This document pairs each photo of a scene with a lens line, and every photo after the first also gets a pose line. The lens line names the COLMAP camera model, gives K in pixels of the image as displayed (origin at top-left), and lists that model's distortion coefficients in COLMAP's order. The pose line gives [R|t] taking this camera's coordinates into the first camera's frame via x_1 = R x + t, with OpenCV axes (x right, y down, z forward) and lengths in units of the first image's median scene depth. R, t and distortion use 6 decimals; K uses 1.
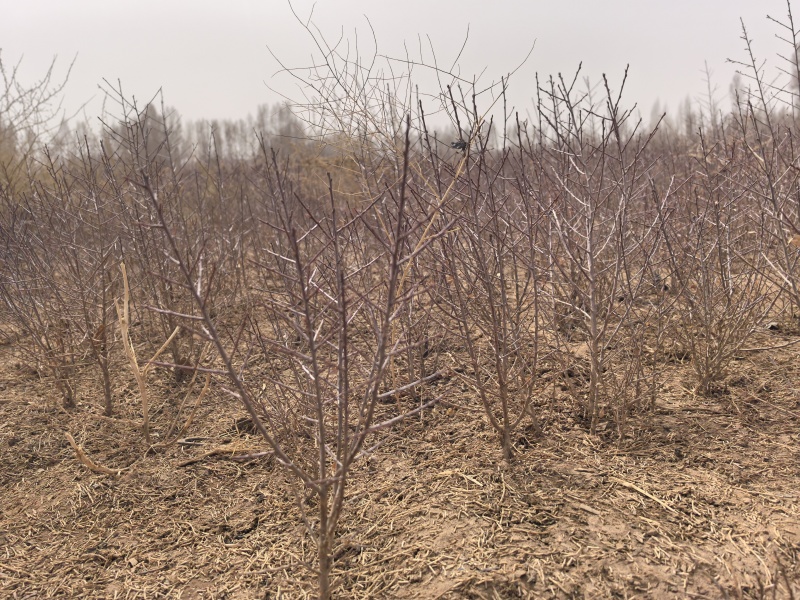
lens RADIAL K [[633.2, 0, 402.1], [0, 633.2, 303.8], [0, 0, 1]] dist [-0.013818, 0.024566]
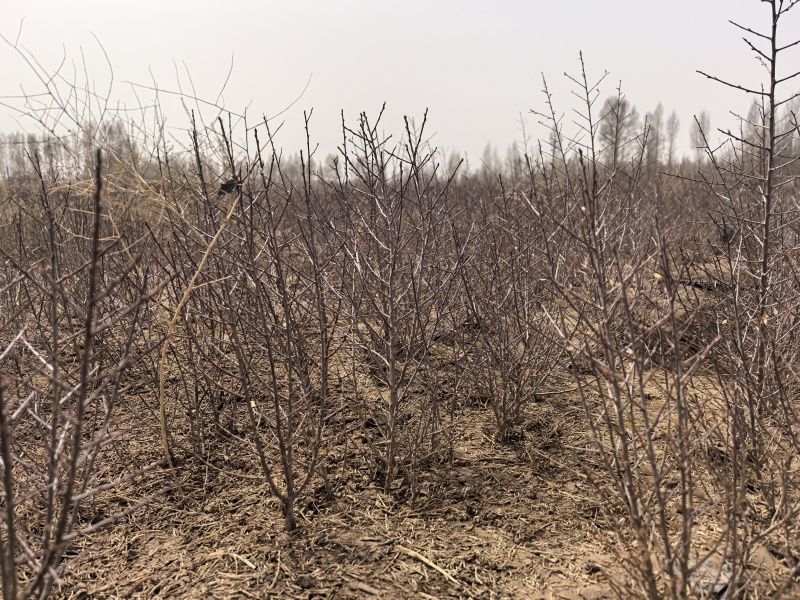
lens RADIAL K [[633.2, 0, 398.1], [0, 633.2, 298.2], [0, 0, 1]] dist [-0.013818, 0.024566]
pose [[0.973167, 0.003951, 0.230067, 0.104561], [0.008239, 0.998613, -0.052003, -0.036349], [-0.229953, 0.052503, 0.971784, 0.069173]]
